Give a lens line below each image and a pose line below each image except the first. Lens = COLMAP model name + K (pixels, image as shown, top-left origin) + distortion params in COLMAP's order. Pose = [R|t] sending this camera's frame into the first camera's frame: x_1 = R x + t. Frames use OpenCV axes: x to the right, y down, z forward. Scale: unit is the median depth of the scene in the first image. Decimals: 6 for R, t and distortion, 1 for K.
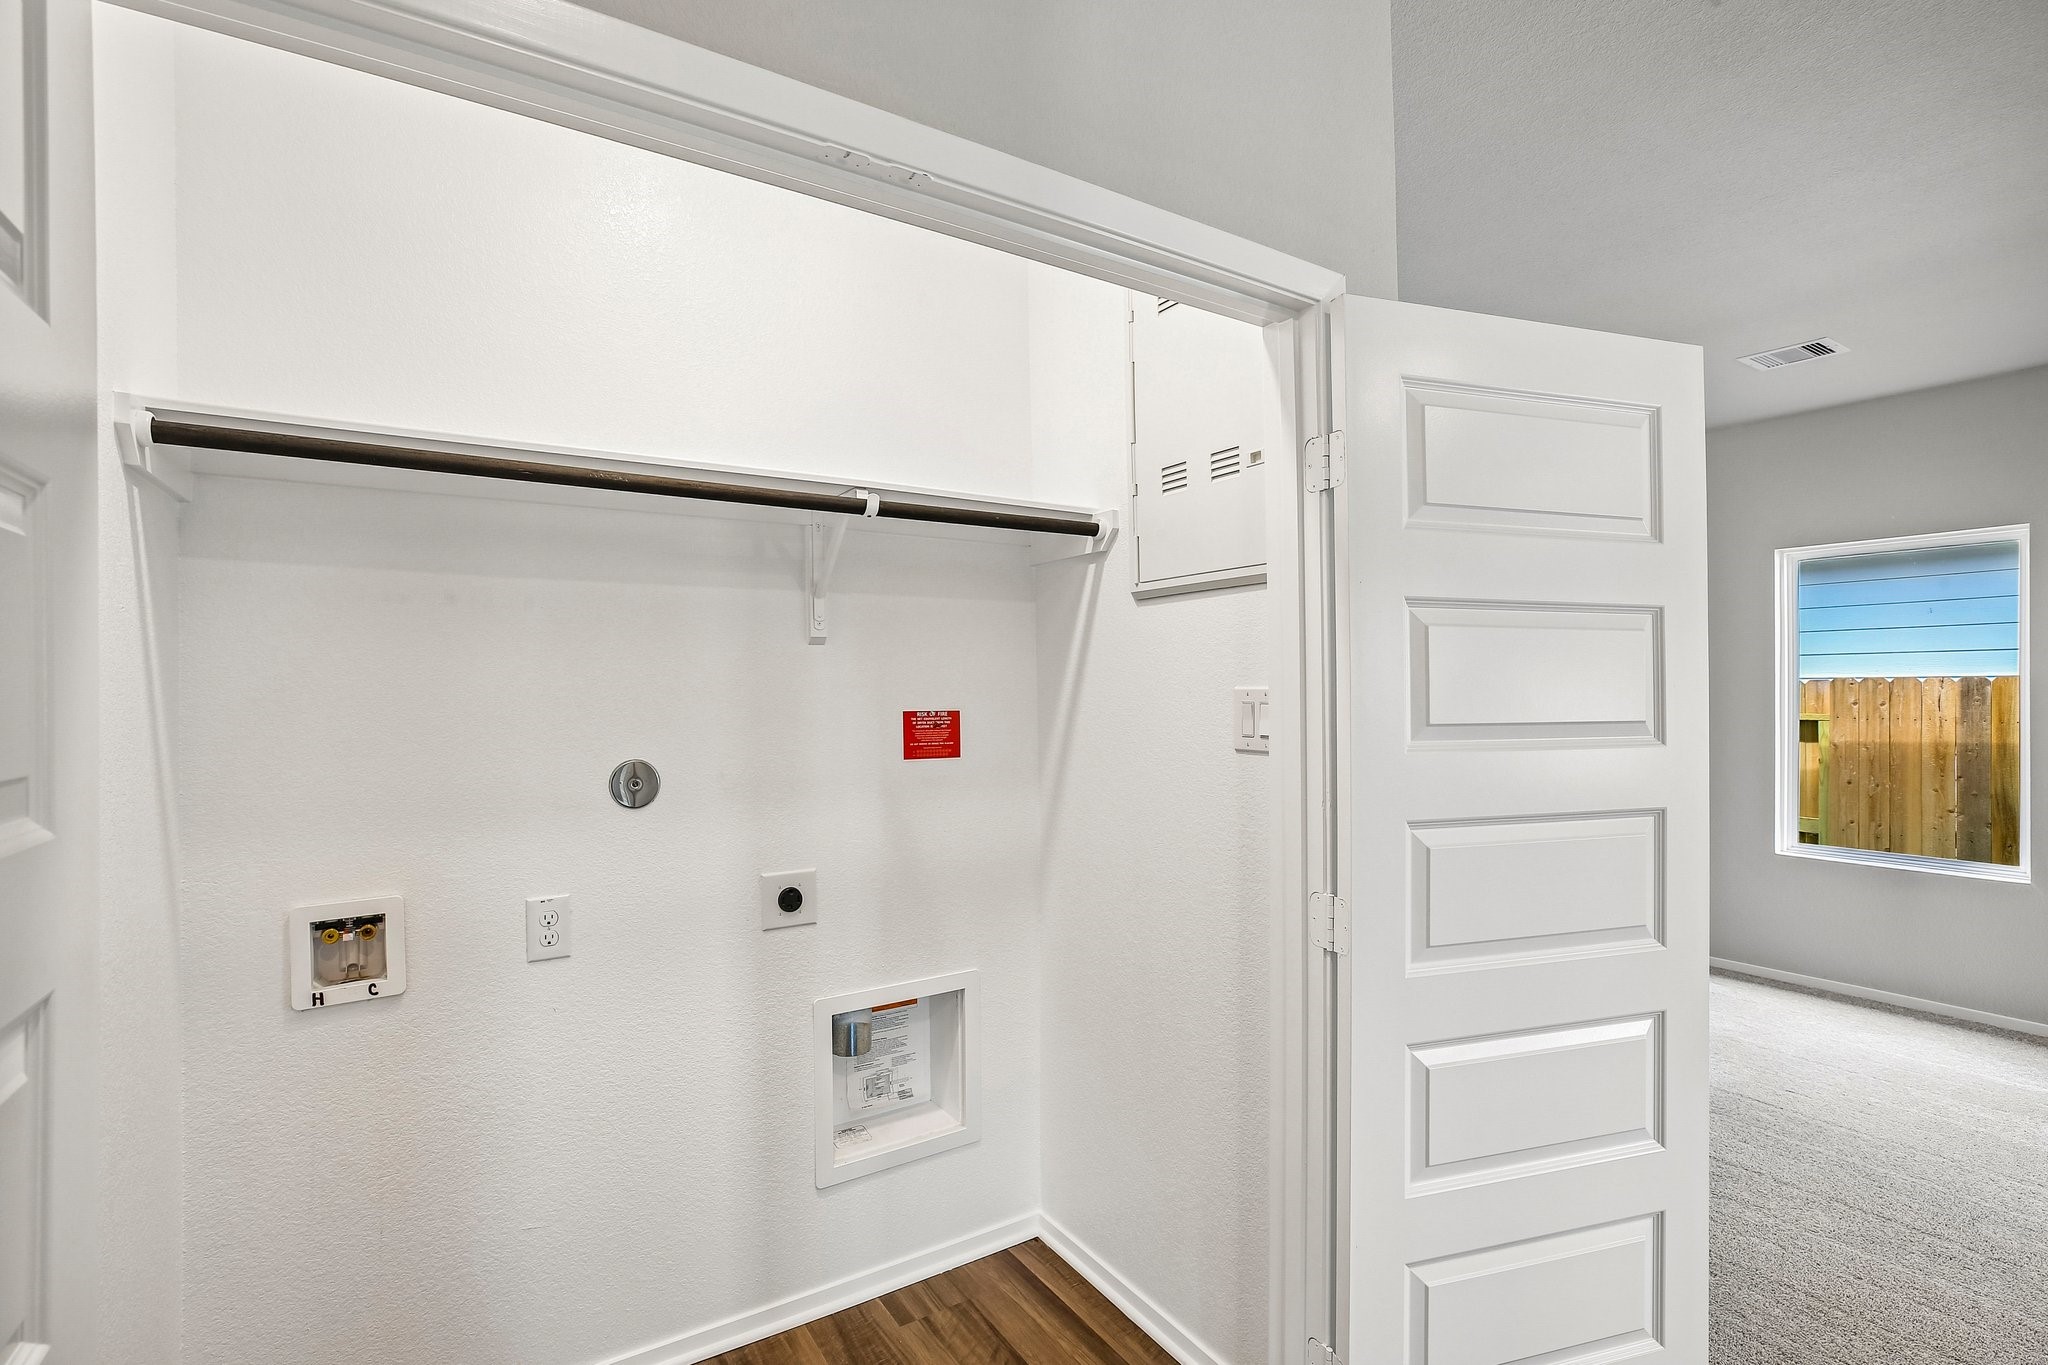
lens RADIAL K [[939.2, 0, 1016.8], [0, 939.2, 692.9], [0, 0, 1]] dist [-0.030872, 0.006859]
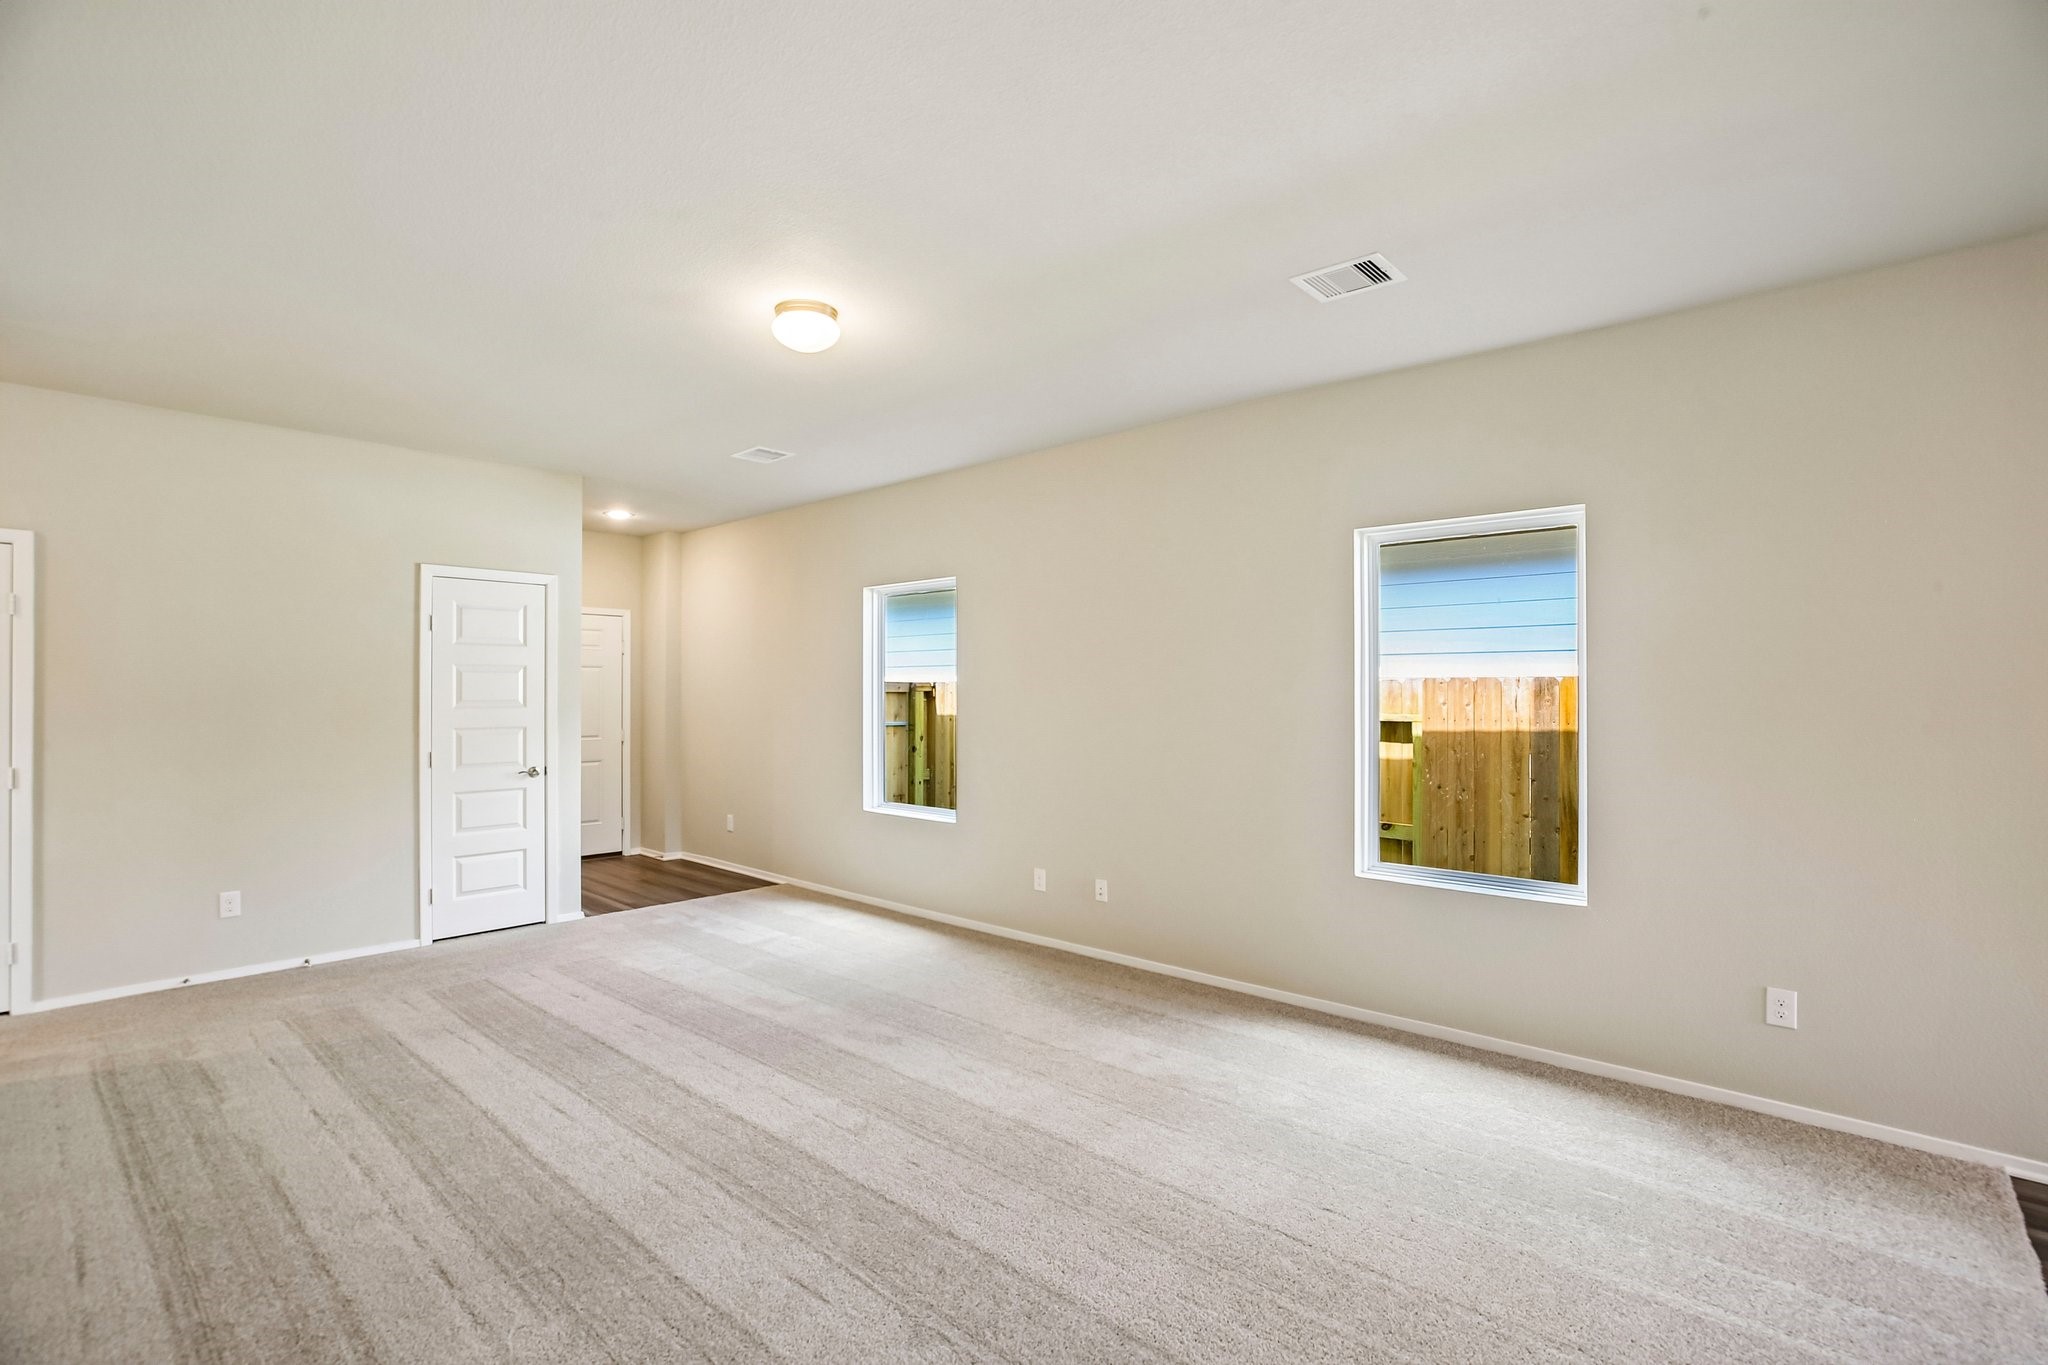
lens RADIAL K [[939.2, 0, 1027.7], [0, 939.2, 689.6], [0, 0, 1]] dist [-0.030872, 0.006859]
pose [[0.961060, 0.001046, 0.276336, 0.253853], [-0.001913, 0.999994, 0.002869, -0.005443], [-0.276332, -0.003286, 0.961057, 0.211449]]
